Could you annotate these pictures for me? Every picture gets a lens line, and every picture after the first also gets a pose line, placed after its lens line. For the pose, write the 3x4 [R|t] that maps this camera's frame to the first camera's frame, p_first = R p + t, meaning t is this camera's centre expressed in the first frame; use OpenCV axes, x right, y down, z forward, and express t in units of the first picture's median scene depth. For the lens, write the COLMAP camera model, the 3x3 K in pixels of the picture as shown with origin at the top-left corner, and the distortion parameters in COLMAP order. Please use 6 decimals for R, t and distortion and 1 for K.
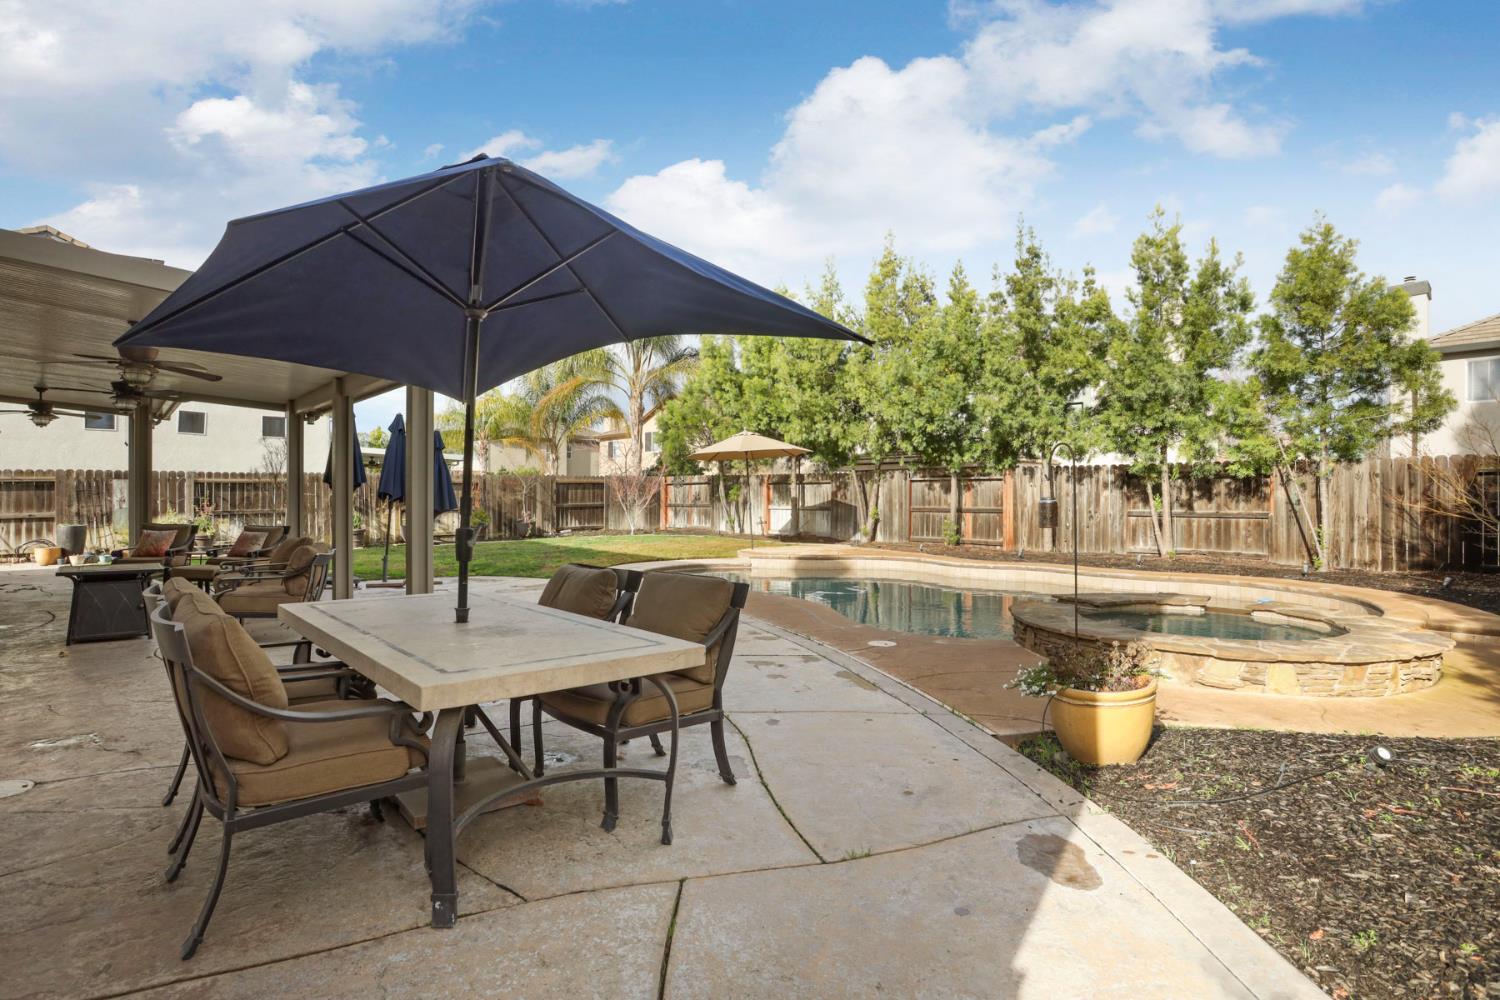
lens RADIAL K [[744.0, 0, 747.2], [0, 744.0, 494.0], [0, 0, 1]] dist [-0.065588, 0.029419]
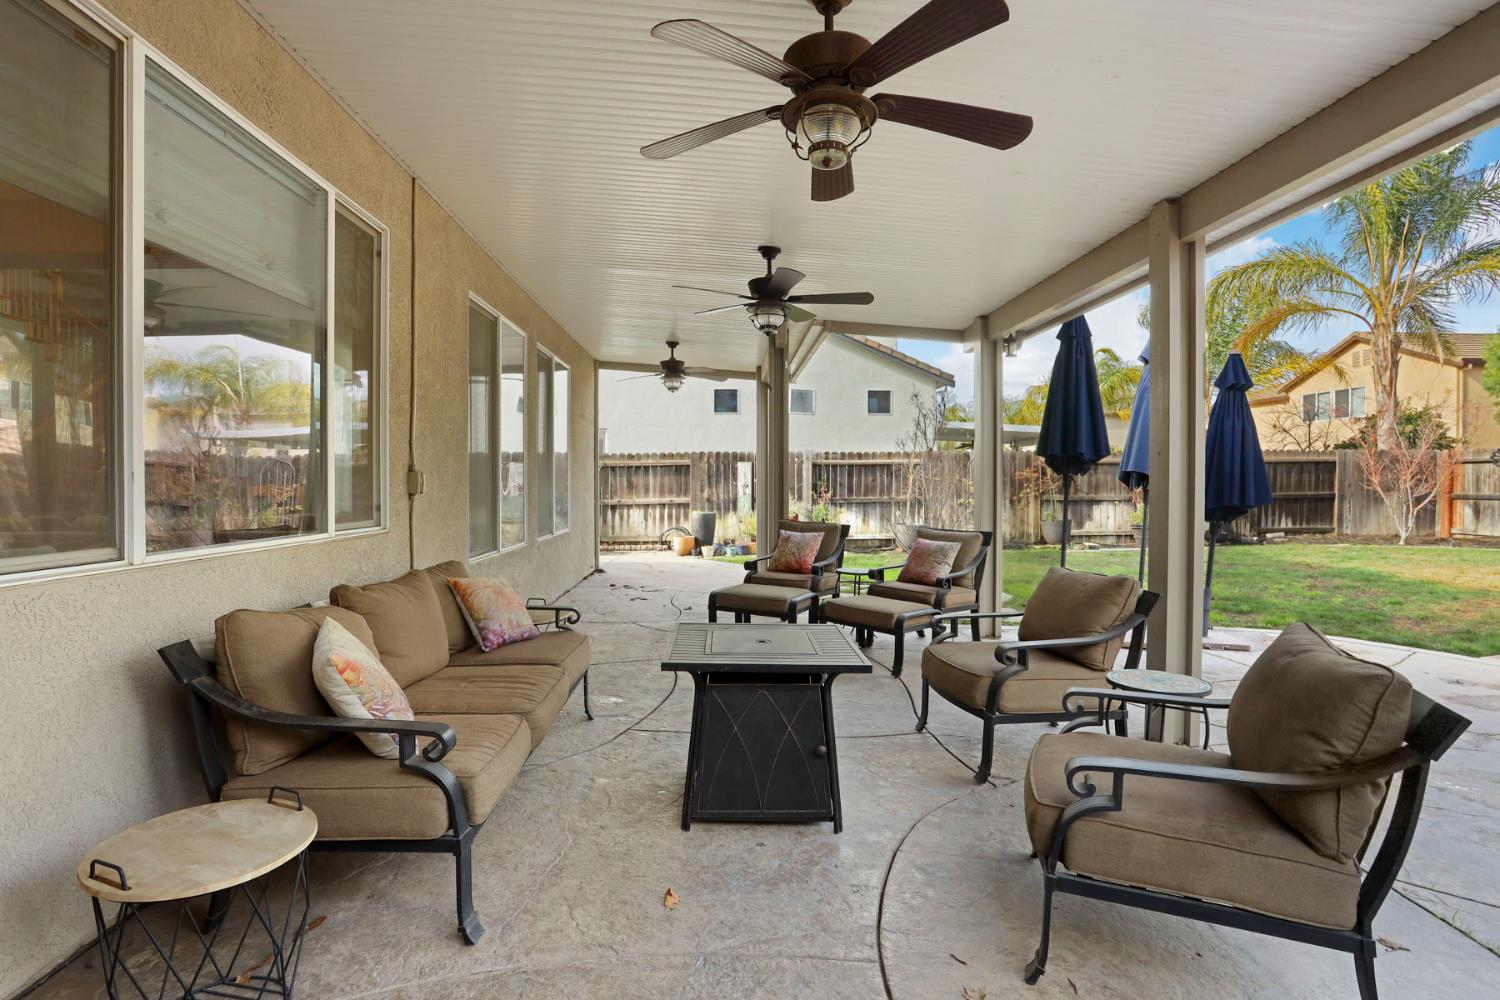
lens RADIAL K [[733.0, 0, 743.7], [0, 733.0, 479.8], [0, 0, 1]] dist [-0.063188, 0.026964]
pose [[0.762014, 0.000160, -0.647561, -0.297157], [-0.000183, 1.000000, 0.000032, 0.001932], [0.647561, 0.000094, 0.762014, 0.321658]]
